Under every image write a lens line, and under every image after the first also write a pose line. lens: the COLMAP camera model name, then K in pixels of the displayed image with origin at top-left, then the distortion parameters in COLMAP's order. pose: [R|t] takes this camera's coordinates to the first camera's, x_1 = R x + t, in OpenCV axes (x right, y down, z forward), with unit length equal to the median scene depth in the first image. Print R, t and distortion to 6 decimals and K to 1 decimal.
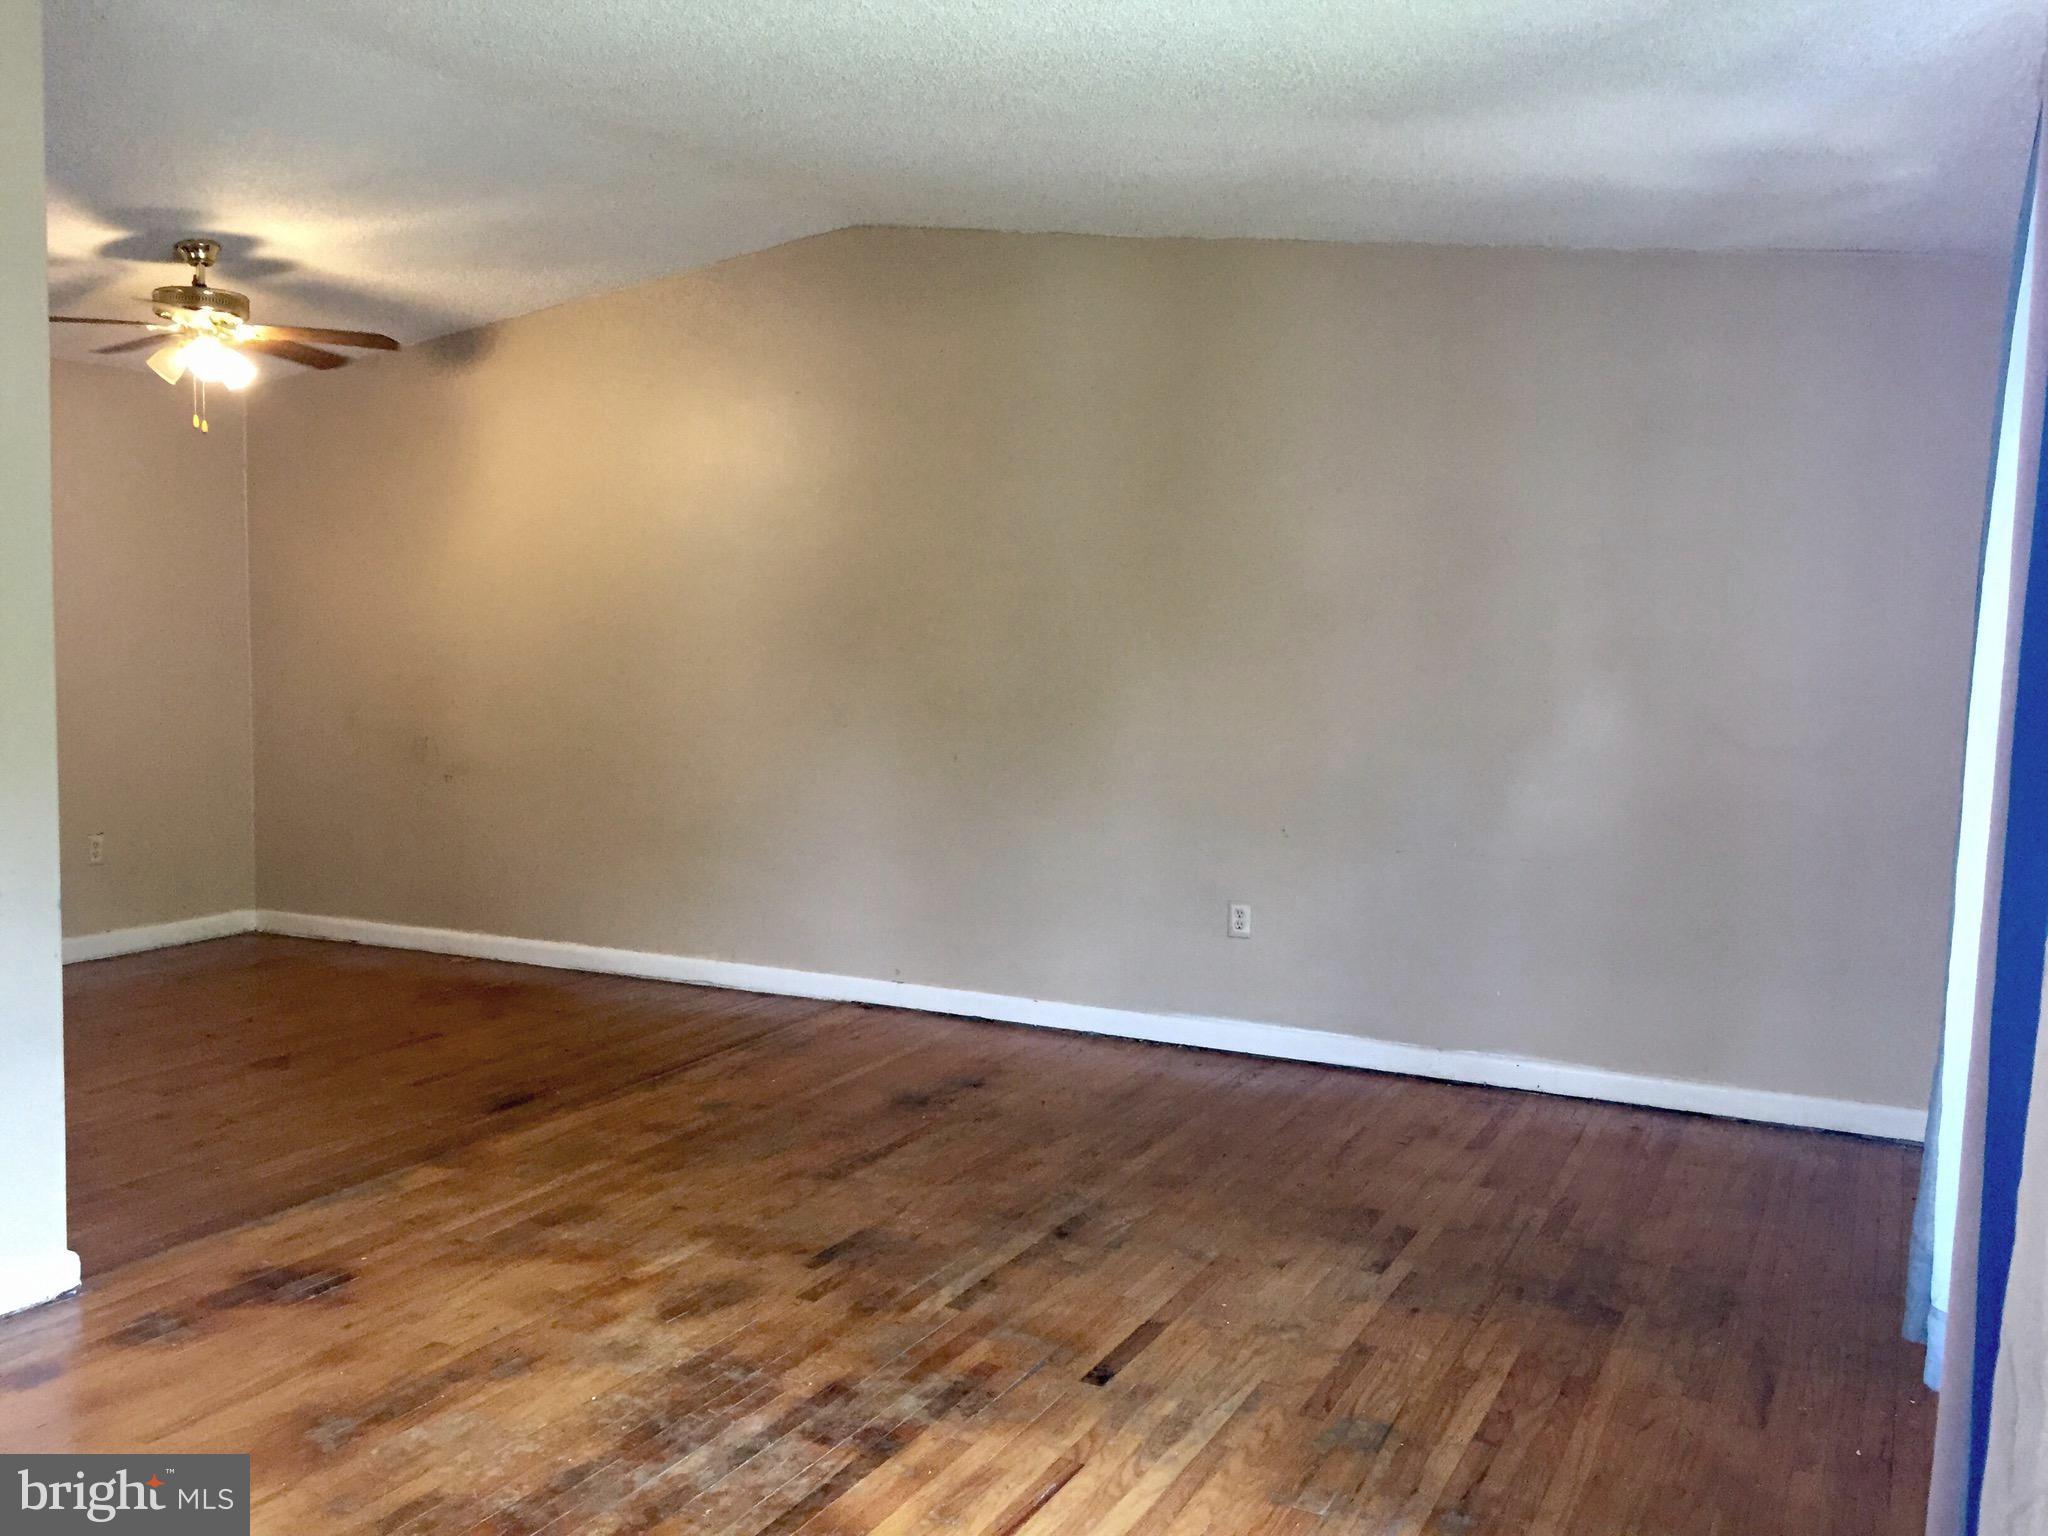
lens RADIAL K [[1749.4, 0, 1035.8], [0, 1749.4, 760.2], [0, 0, 1]] dist [0.076303, -0.089745]
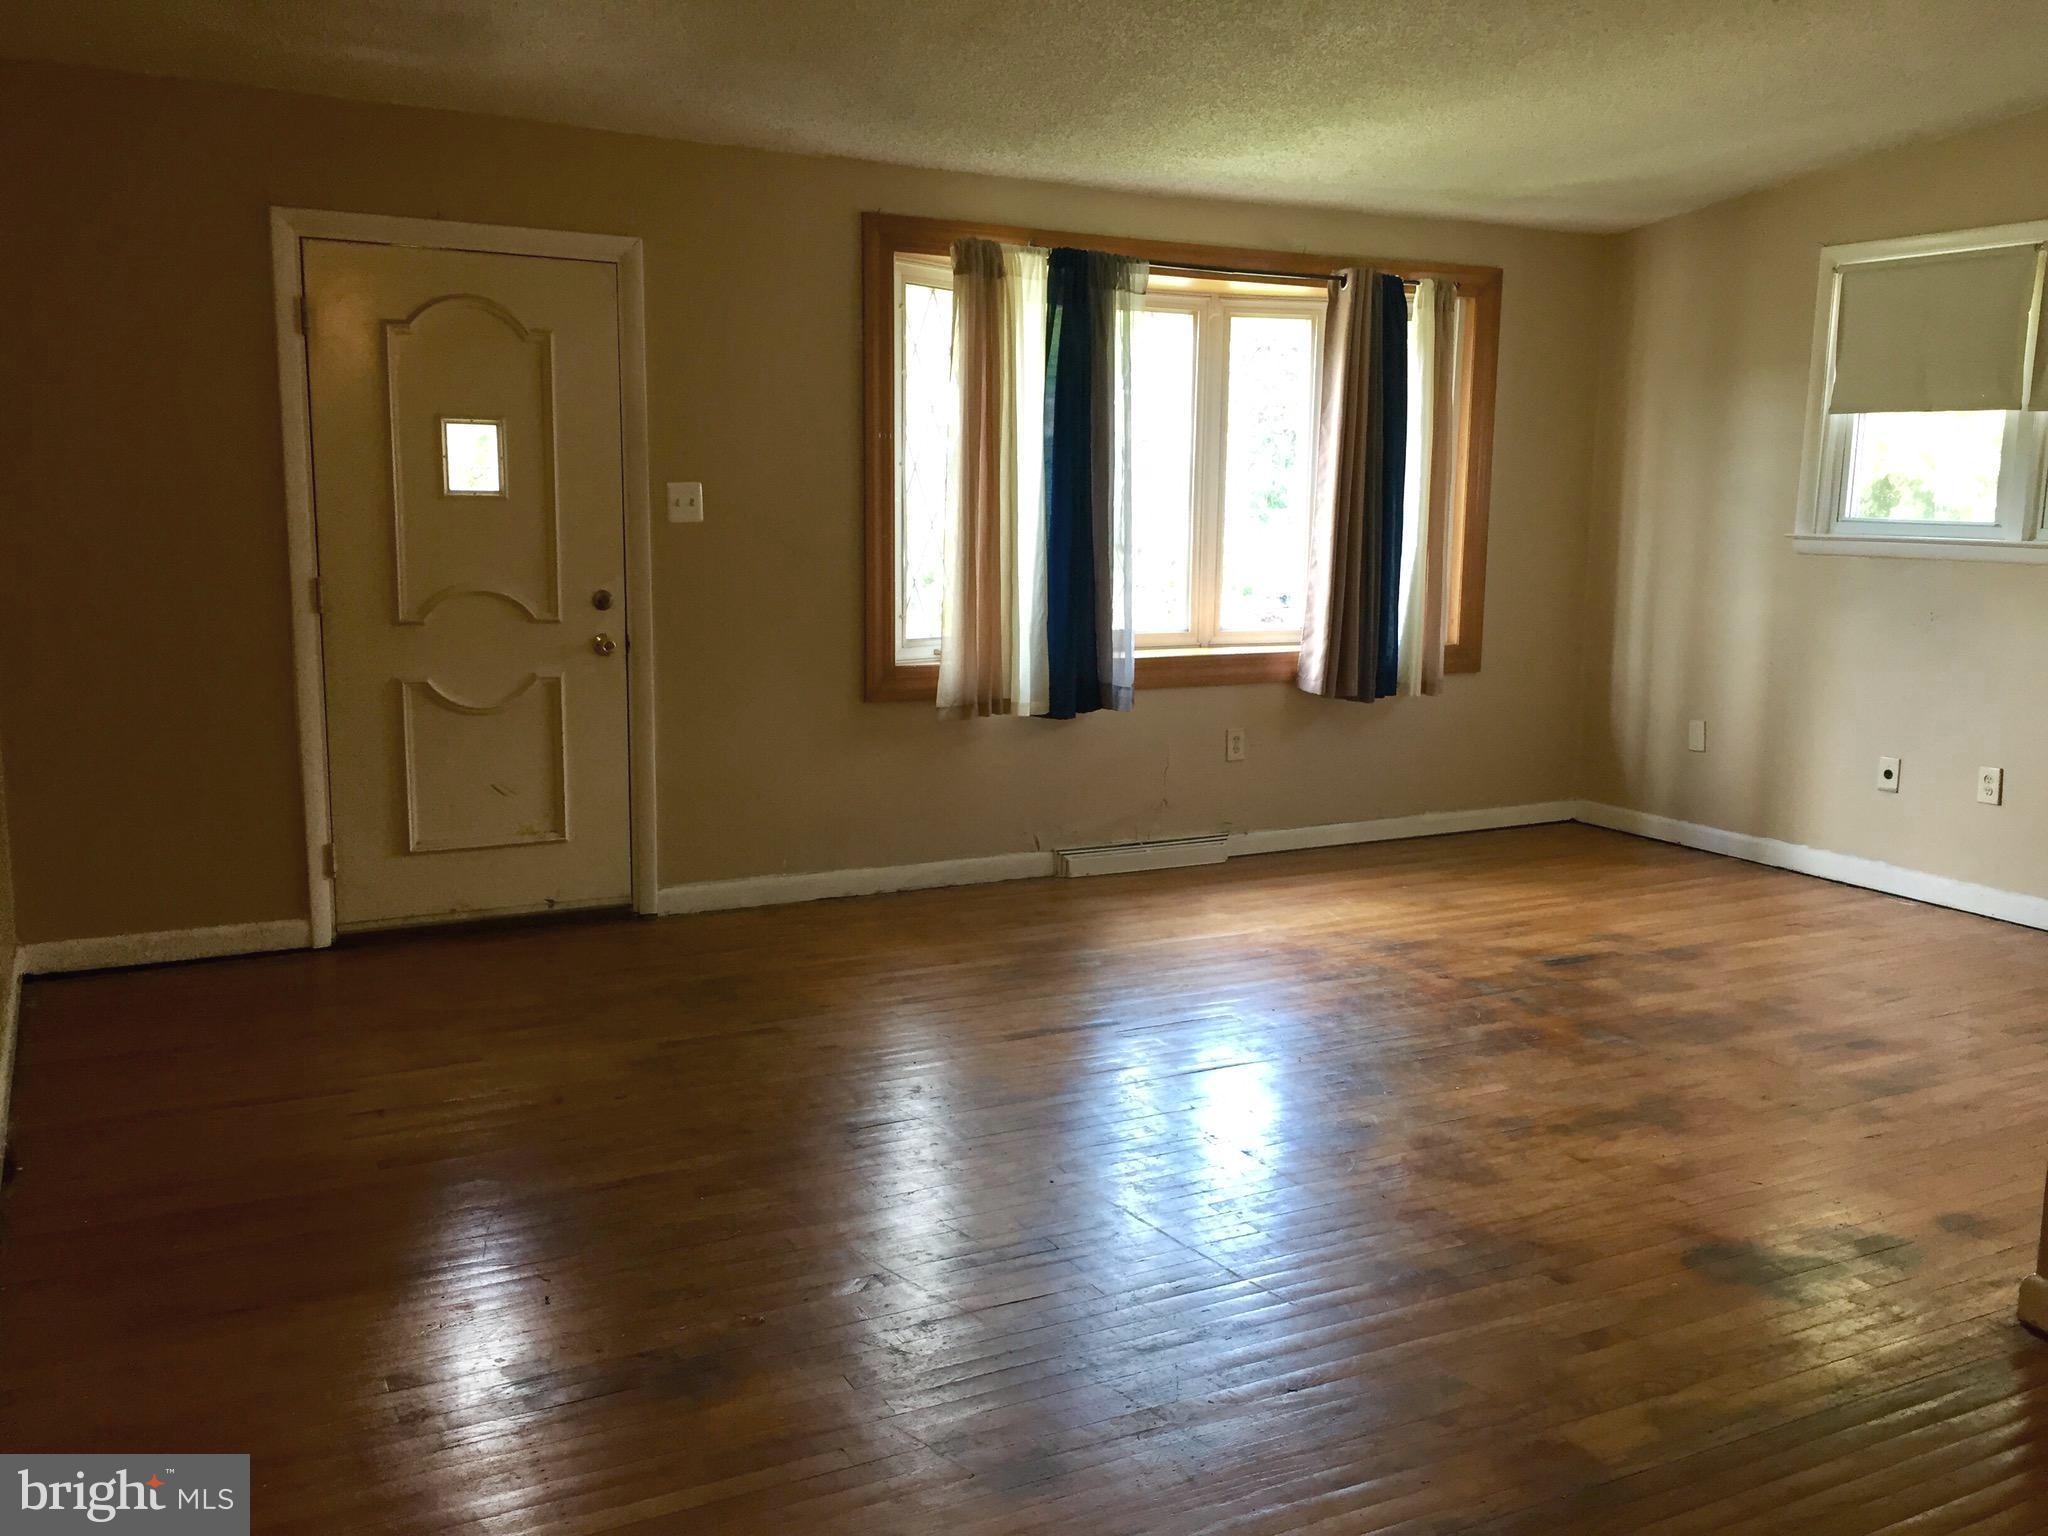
lens RADIAL K [[1749.4, 0, 1024.1], [0, 1749.4, 768.6], [0, 0, 1]] dist [0.076303, -0.089745]
pose [[-0.814685, -0.106347, 0.570069, -0.426151], [0.024392, 0.975887, 0.216911, -0.093956], [-0.579390, 0.190619, -0.792446, 1.313255]]
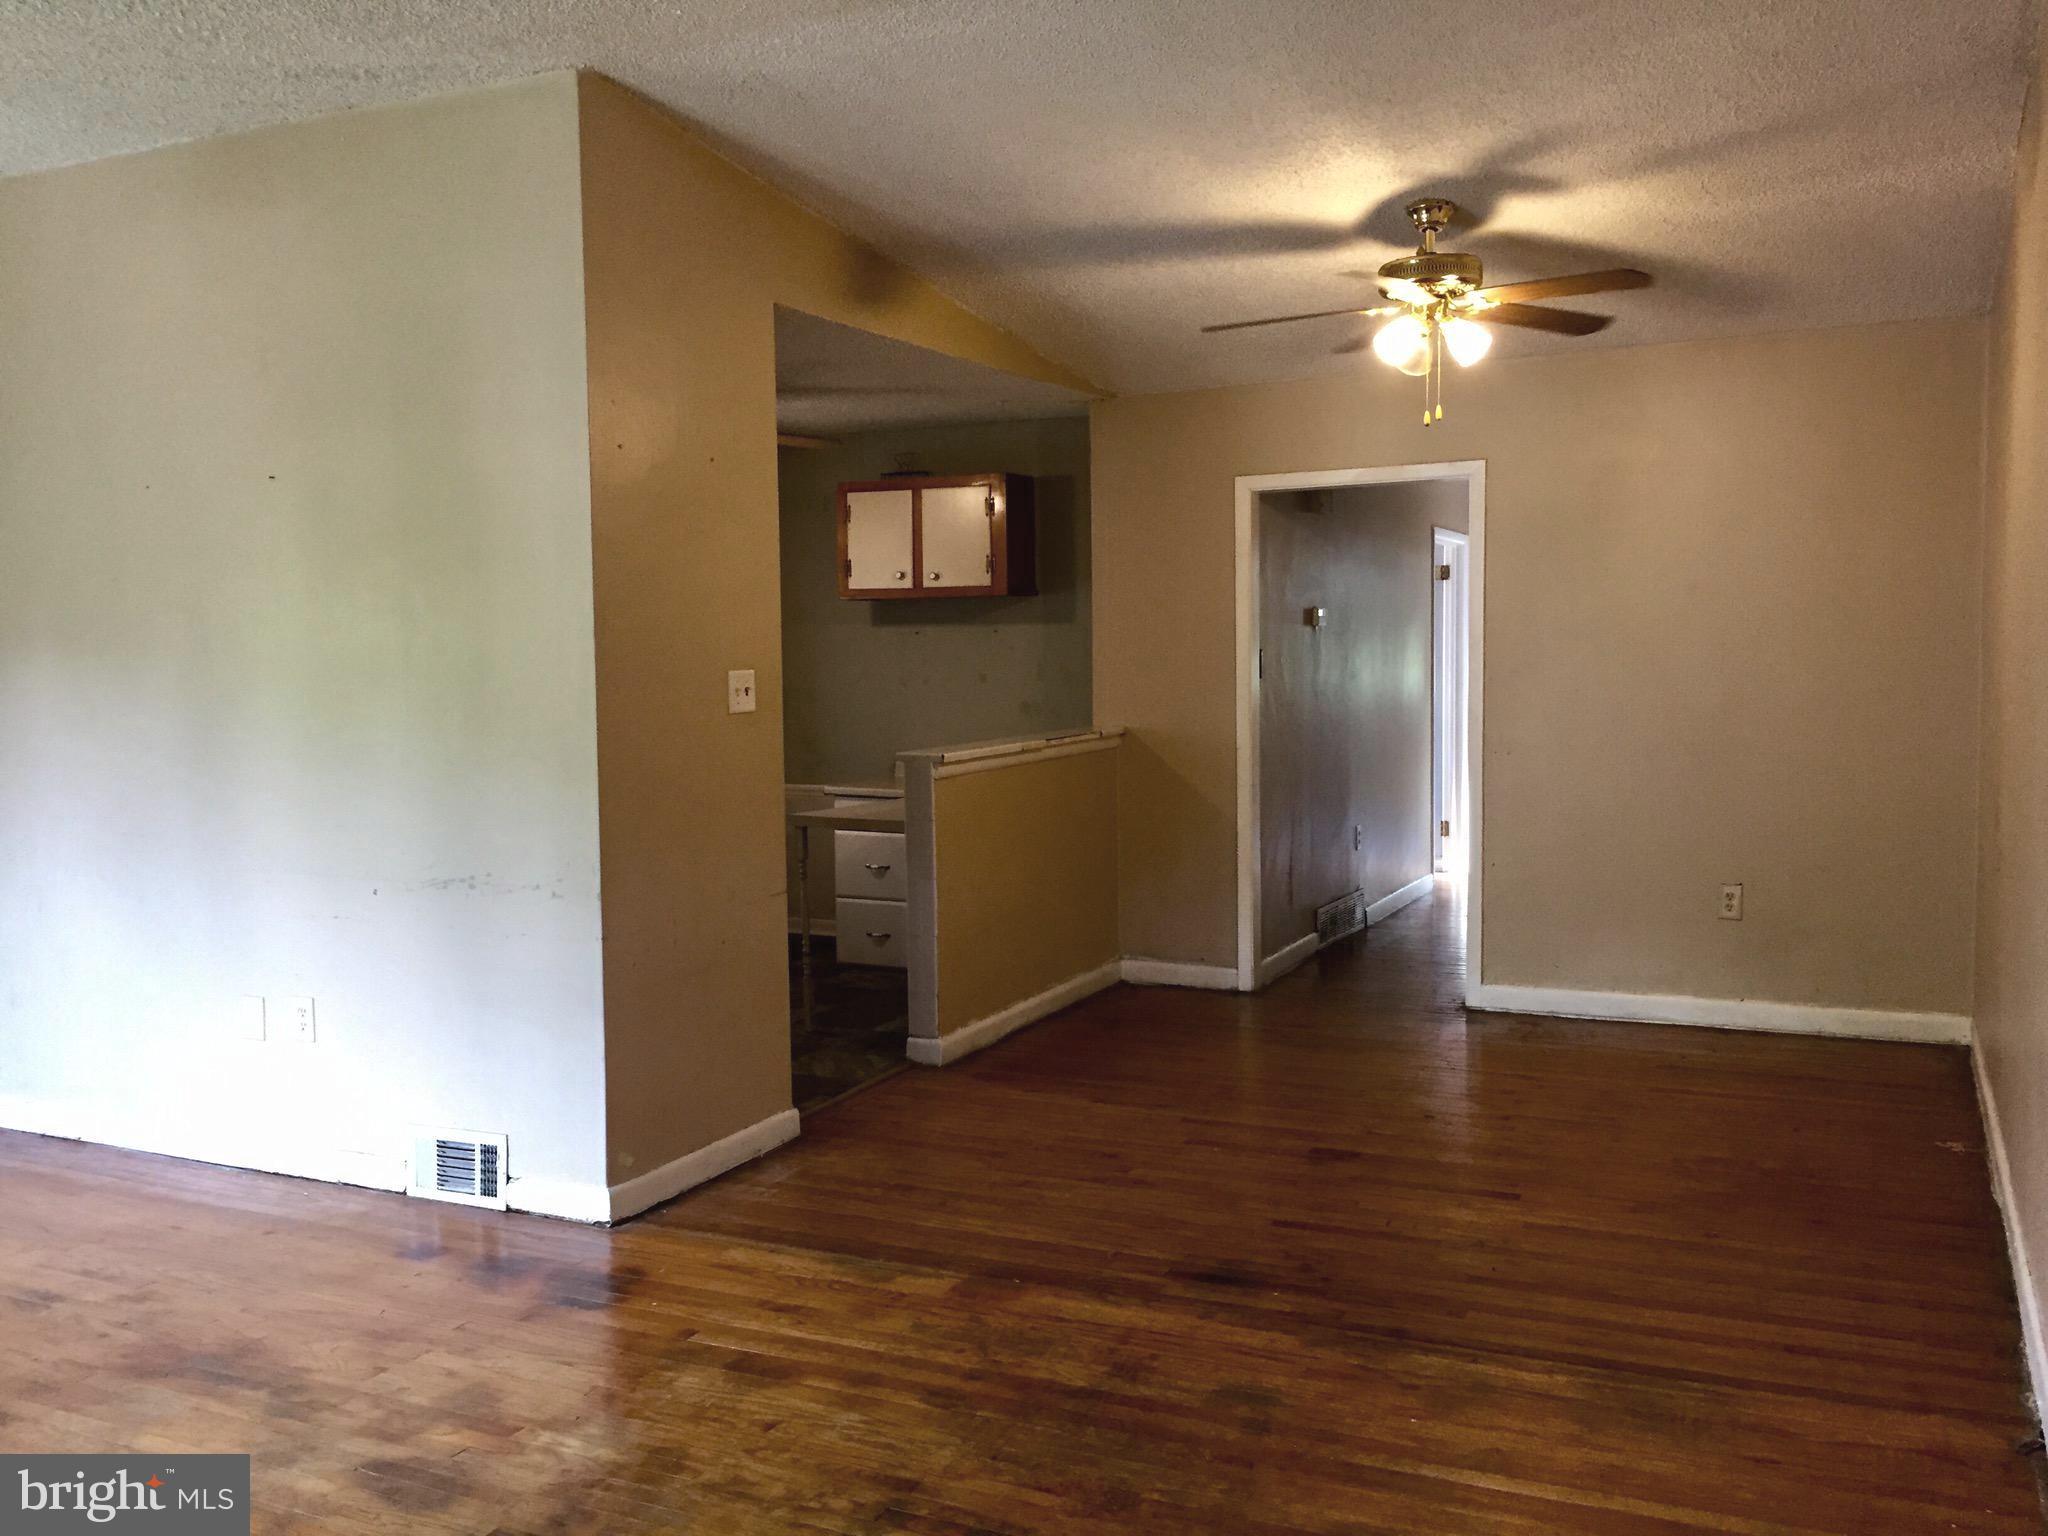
lens RADIAL K [[1749.4, 0, 1020.3], [0, 1749.4, 766.7], [0, 0, 1]] dist [0.076303, -0.089745]
pose [[0.017400, 0.059774, -0.998060, 0.432959], [-0.057766, 0.996604, 0.058679, -0.062370], [0.998179, 0.056633, 0.020794, 0.869586]]
